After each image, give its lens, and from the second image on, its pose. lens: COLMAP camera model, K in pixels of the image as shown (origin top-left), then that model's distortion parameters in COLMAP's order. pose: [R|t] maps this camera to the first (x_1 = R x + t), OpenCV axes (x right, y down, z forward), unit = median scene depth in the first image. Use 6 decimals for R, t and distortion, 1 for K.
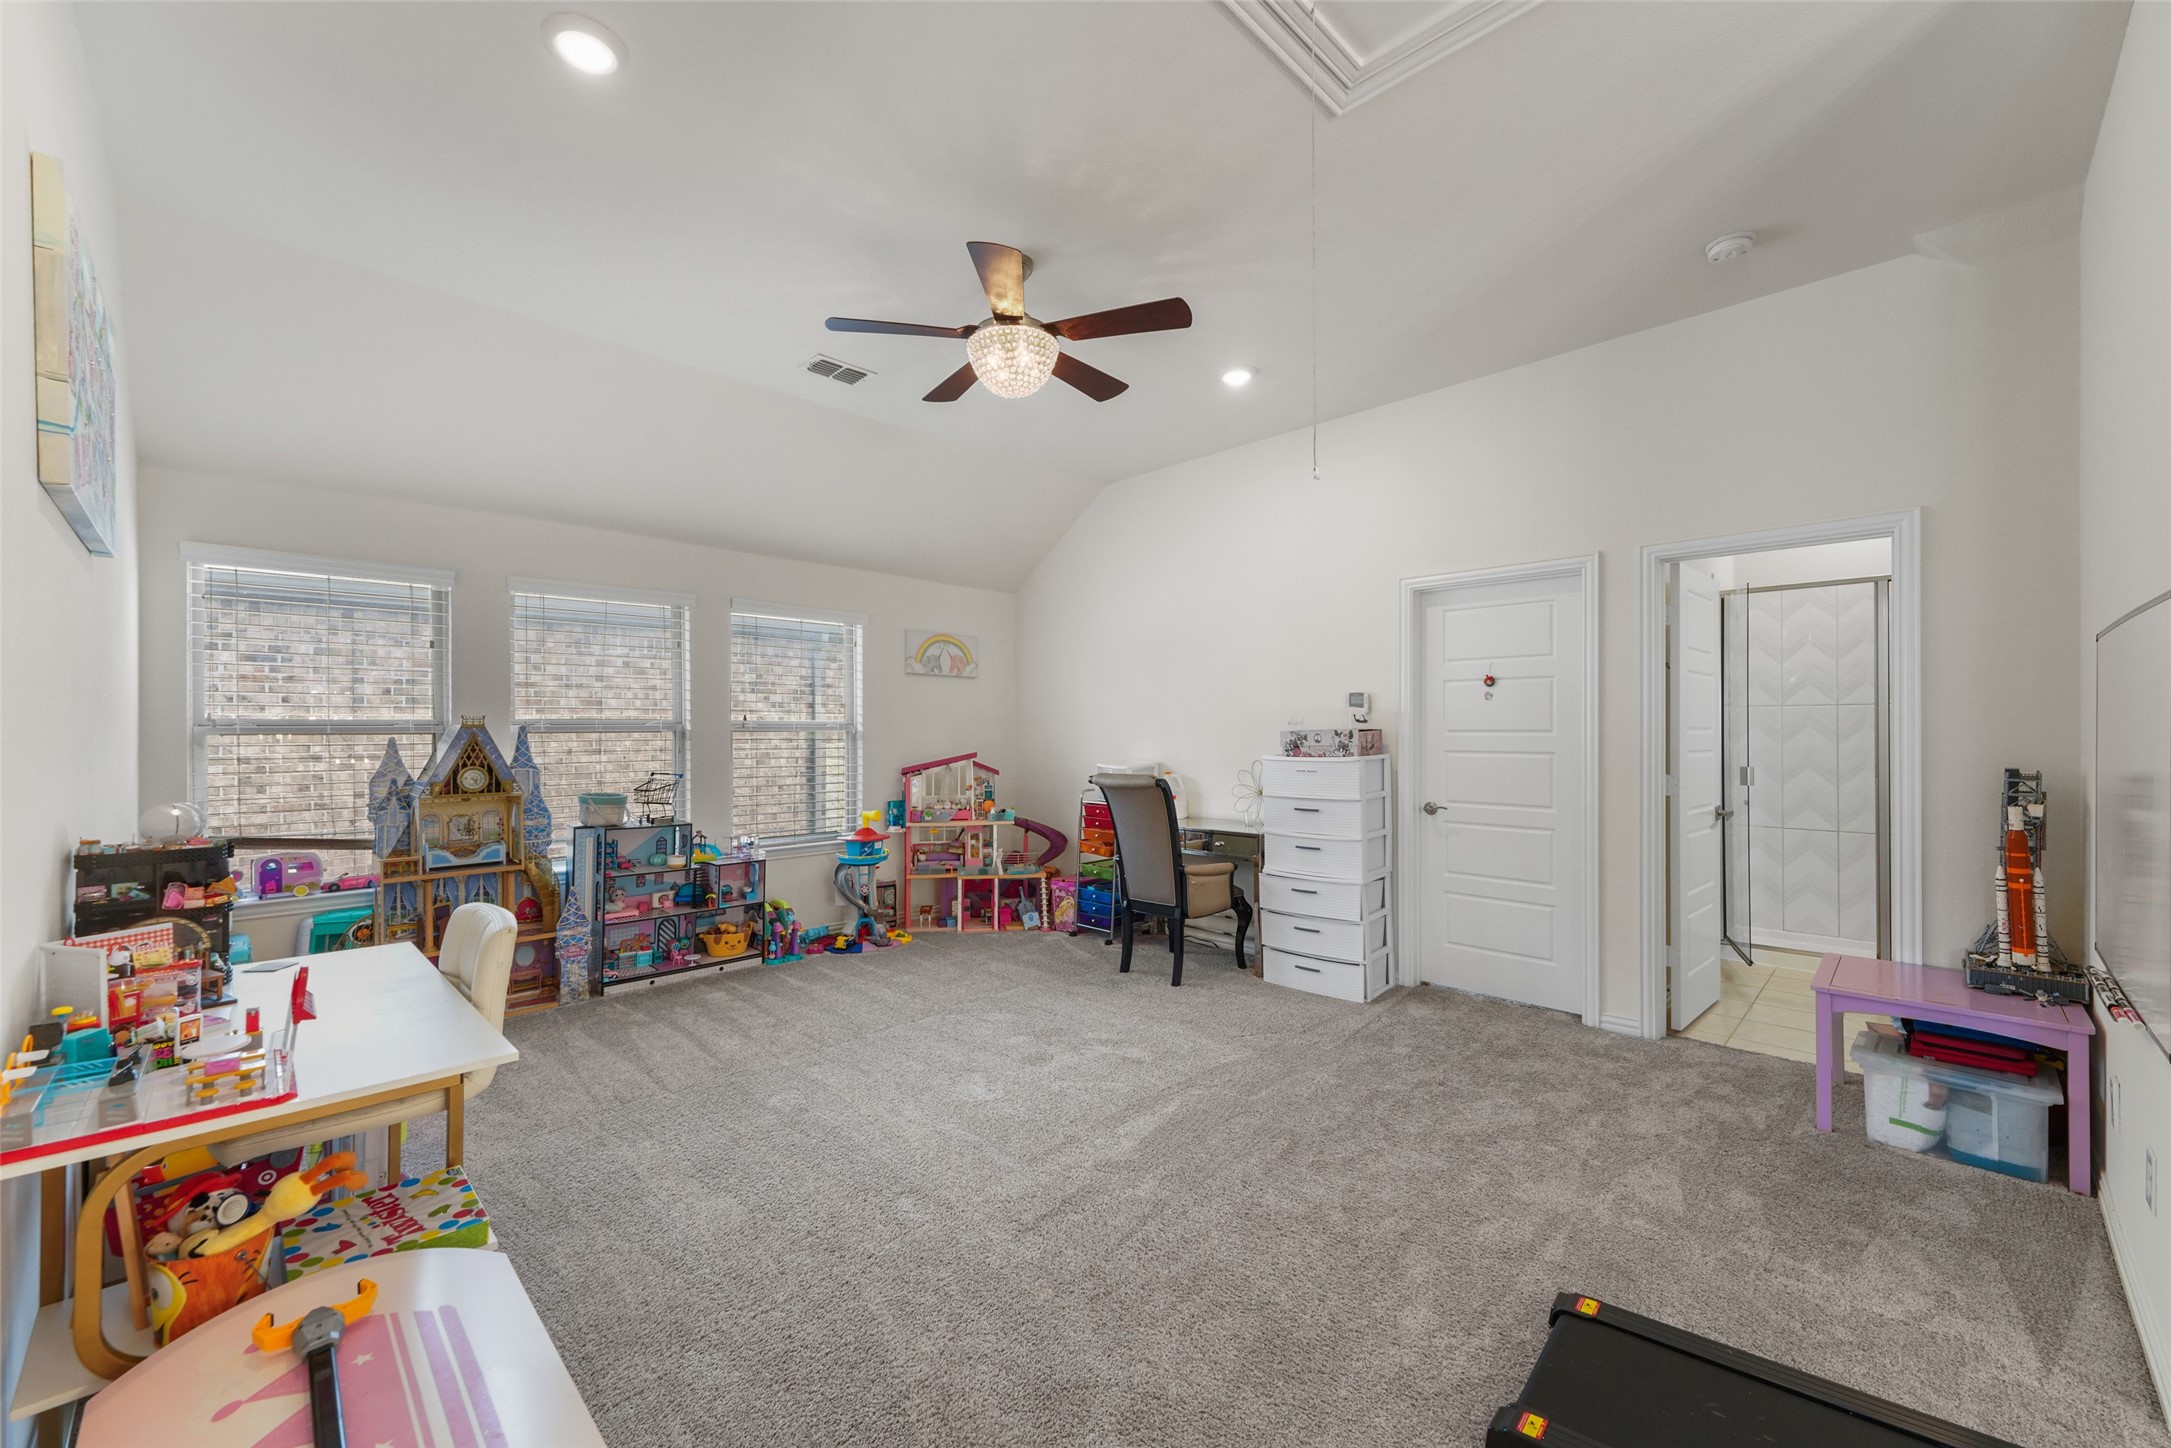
lens RADIAL K [[855.5, 0, 1074.0], [0, 855.5, 720.9], [0, 0, 1]] dist [0.007149, -0.002214]
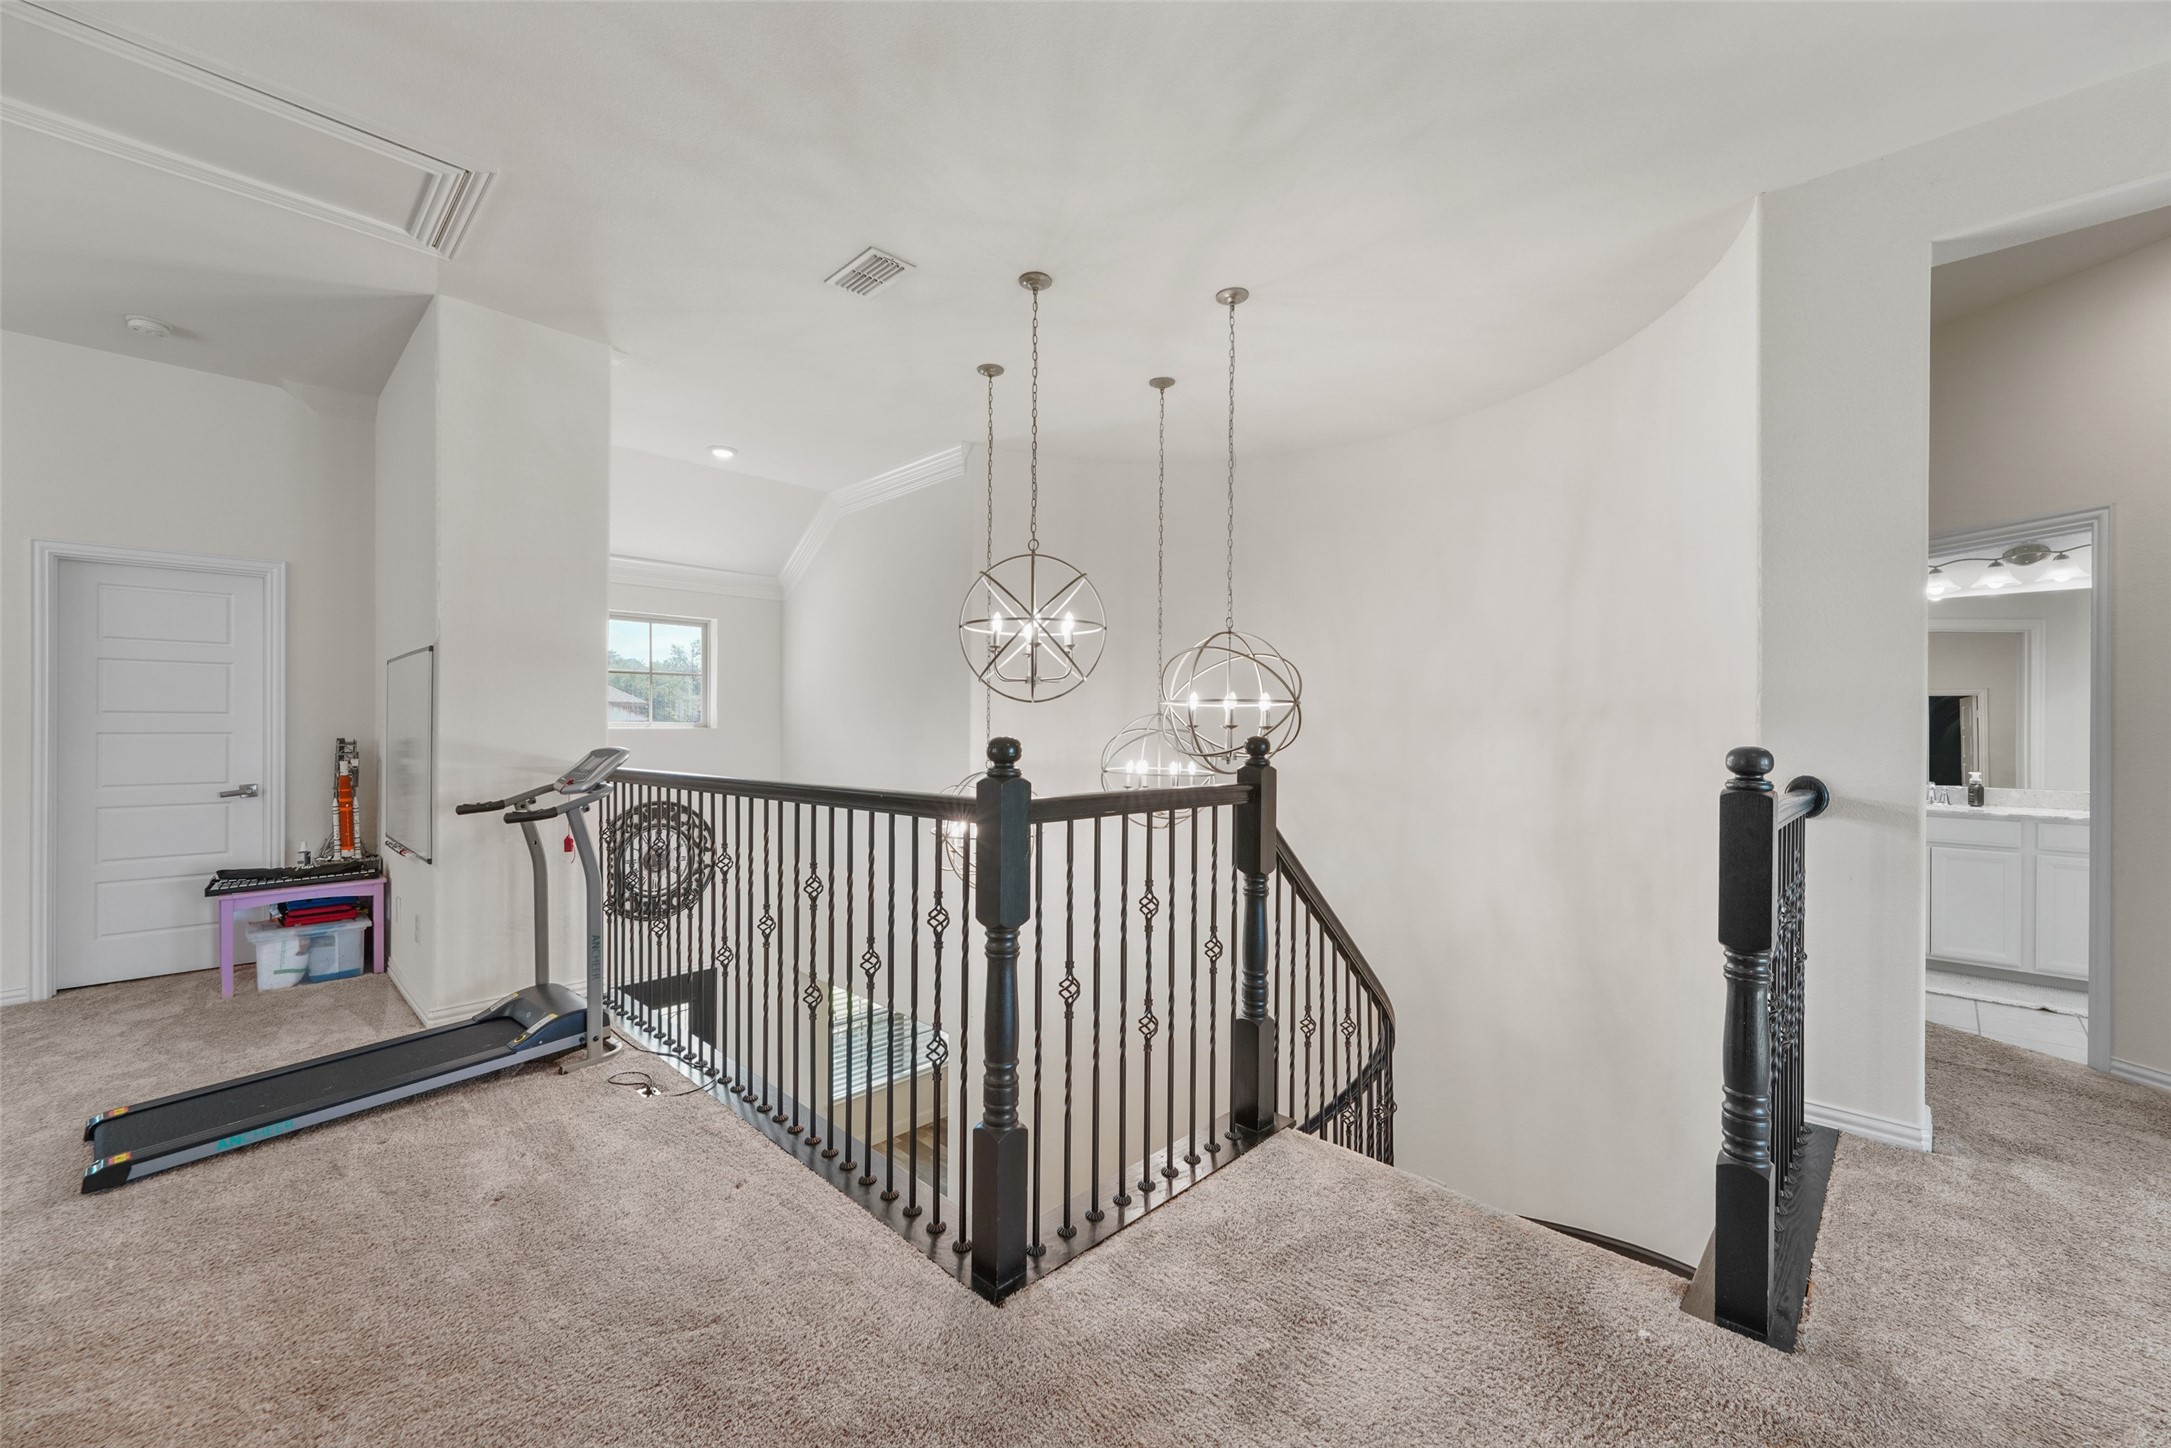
lens RADIAL K [[855.5, 0, 1081.2], [0, 855.5, 715.4], [0, 0, 1]] dist [0.007149, -0.002214]
pose [[-0.013835, 0.001317, 0.999903, -0.556826], [-0.006331, 0.999979, -0.001405, 0.007453], [-0.999884, -0.006350, -0.013827, -0.375755]]
